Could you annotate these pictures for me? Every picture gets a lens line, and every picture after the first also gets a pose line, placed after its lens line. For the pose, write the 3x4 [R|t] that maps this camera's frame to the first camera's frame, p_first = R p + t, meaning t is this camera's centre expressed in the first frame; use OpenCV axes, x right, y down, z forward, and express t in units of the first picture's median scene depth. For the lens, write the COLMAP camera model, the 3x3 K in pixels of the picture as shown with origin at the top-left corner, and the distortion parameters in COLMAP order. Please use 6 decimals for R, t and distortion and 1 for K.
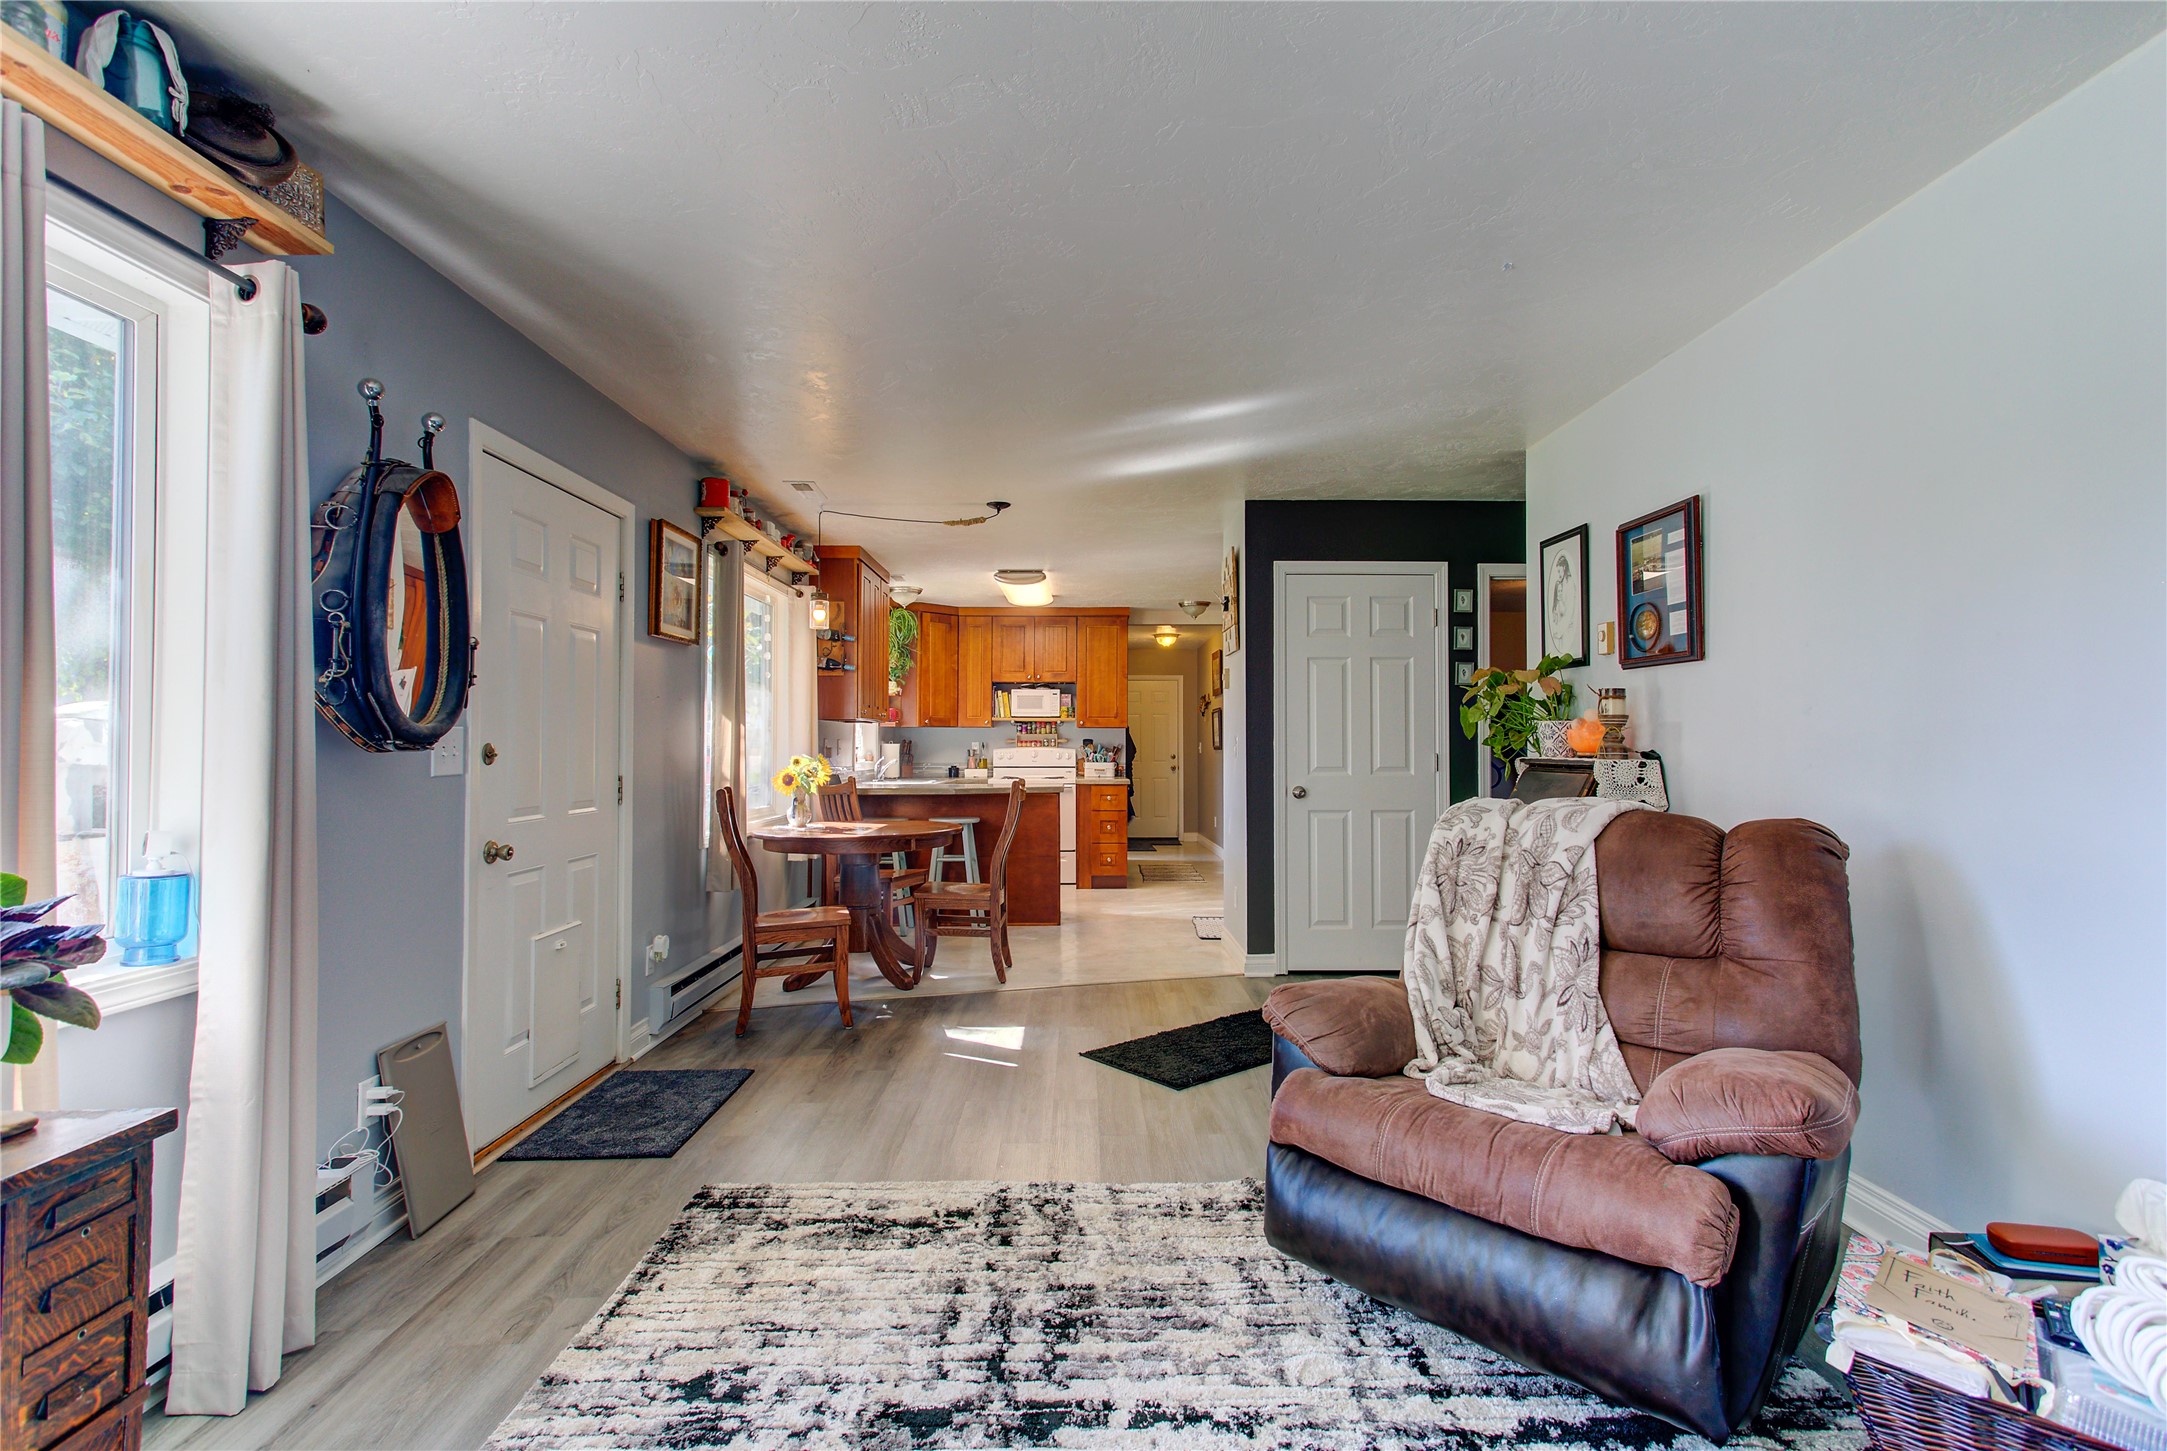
lens RADIAL K [[1027.0, 0, 1083.6], [0, 1027.0, 727.9], [0, 0, 1]] dist [0.003516, 0.001377]
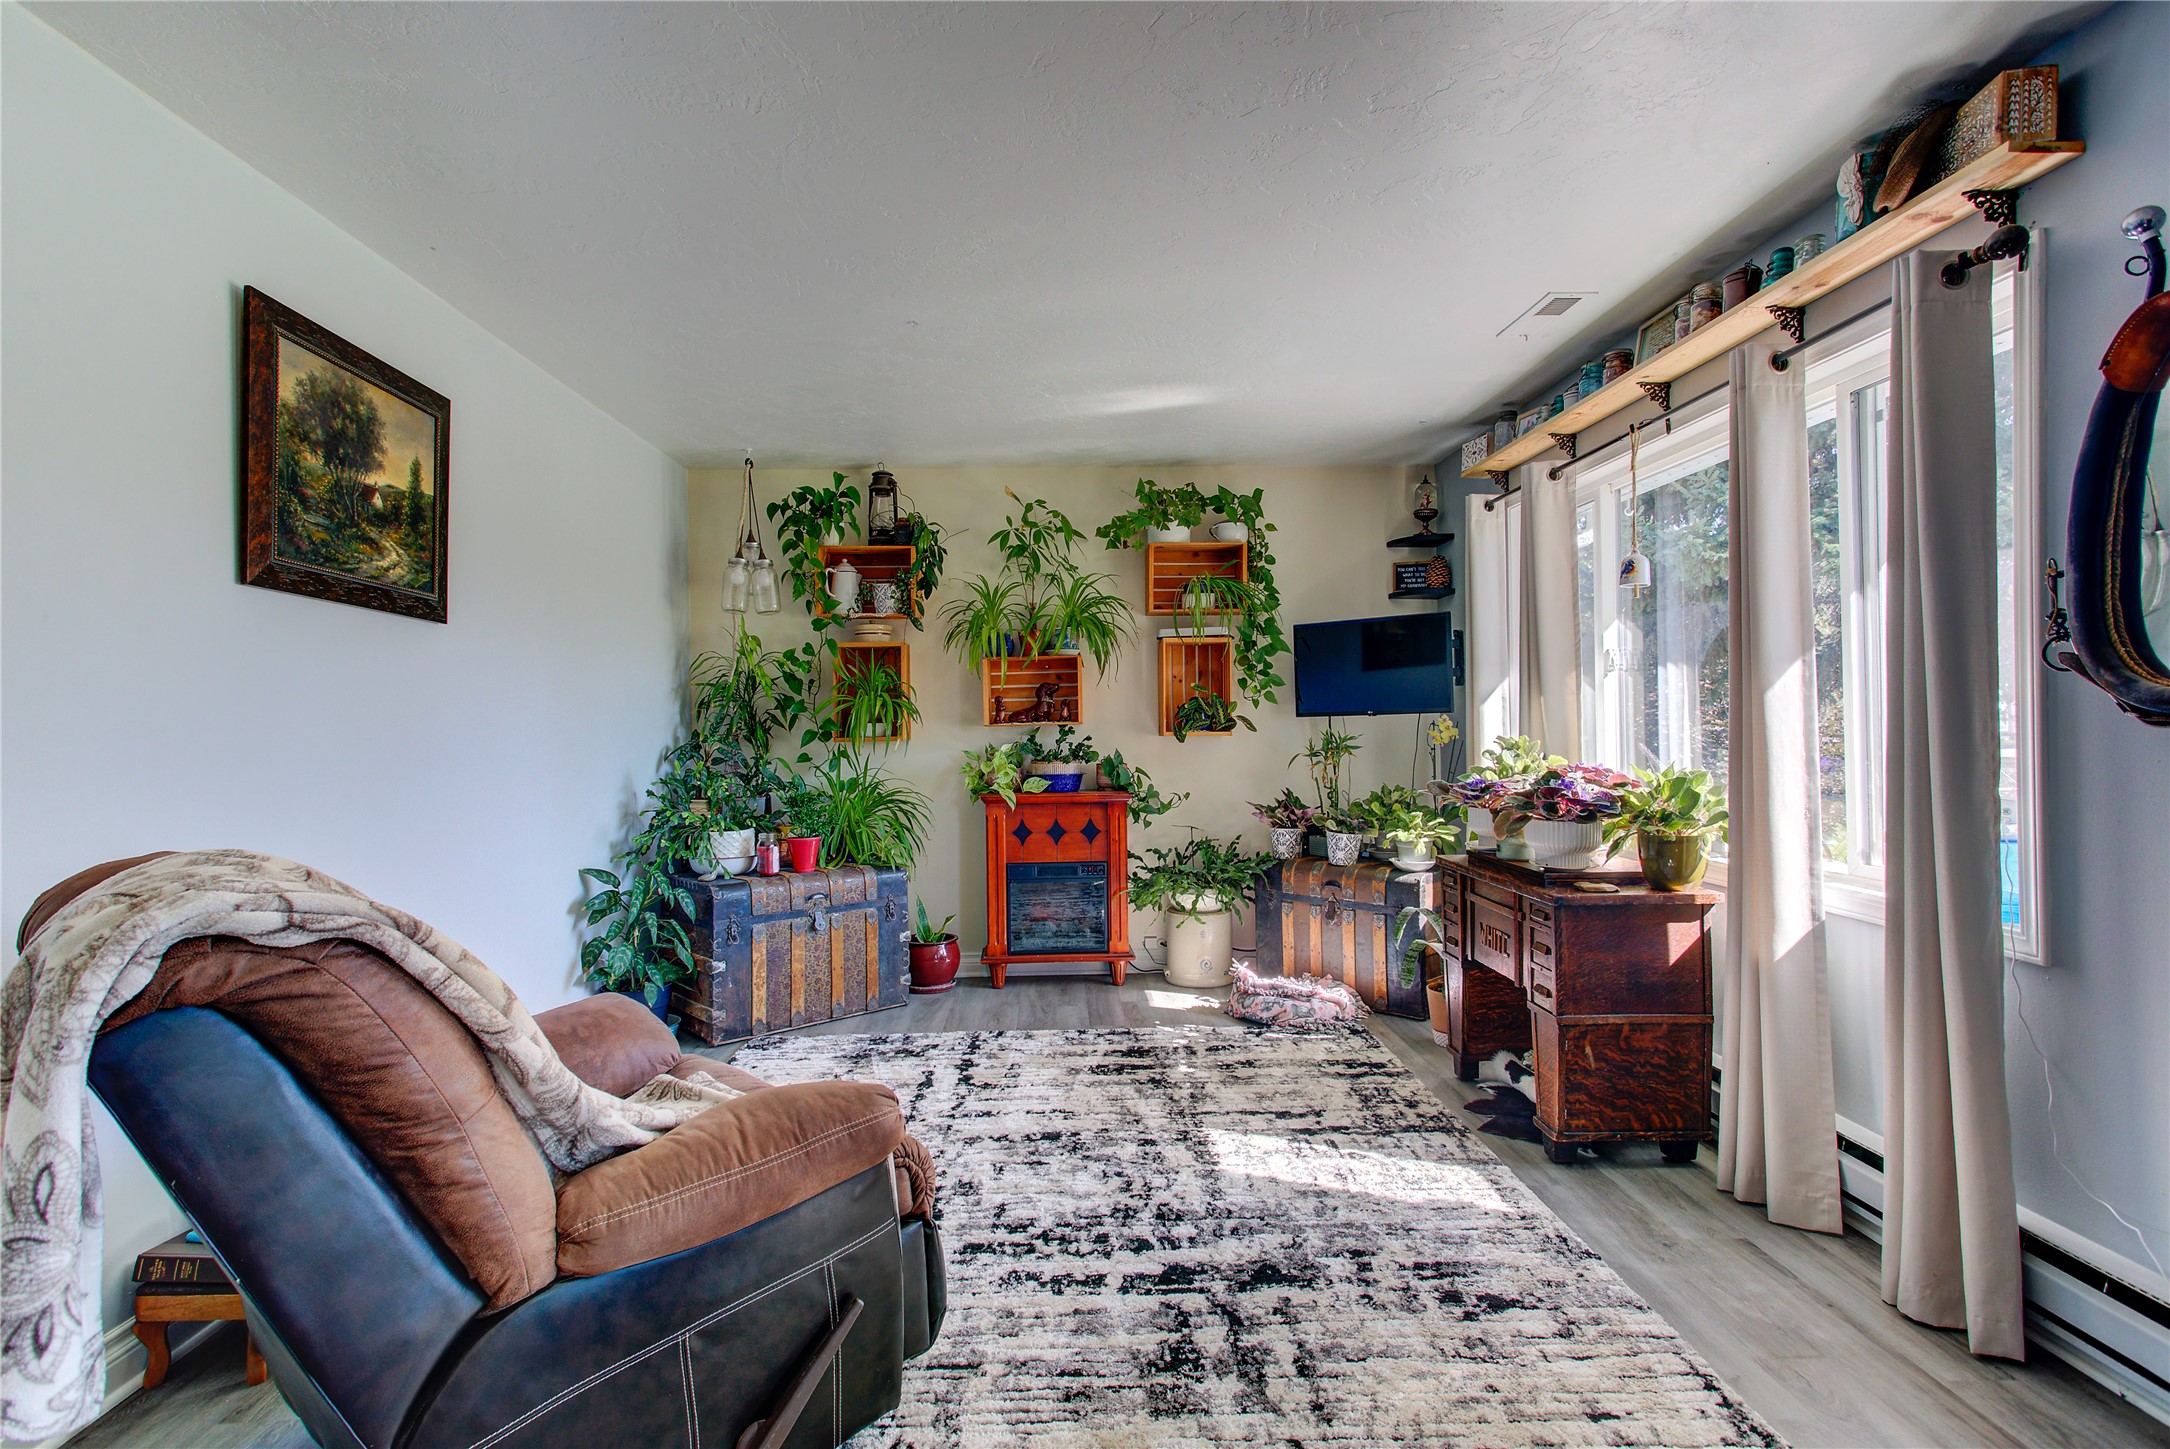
lens RADIAL K [[1028.4, 0, 1086.3], [0, 1028.4, 725.1], [0, 0, 1]] dist [0.003516, 0.001377]
pose [[-0.999637, 0.012800, -0.023688, 0.036810], [0.013459, 0.999521, -0.027859, 0.018472], [0.023320, -0.028167, -0.999331, 0.927898]]
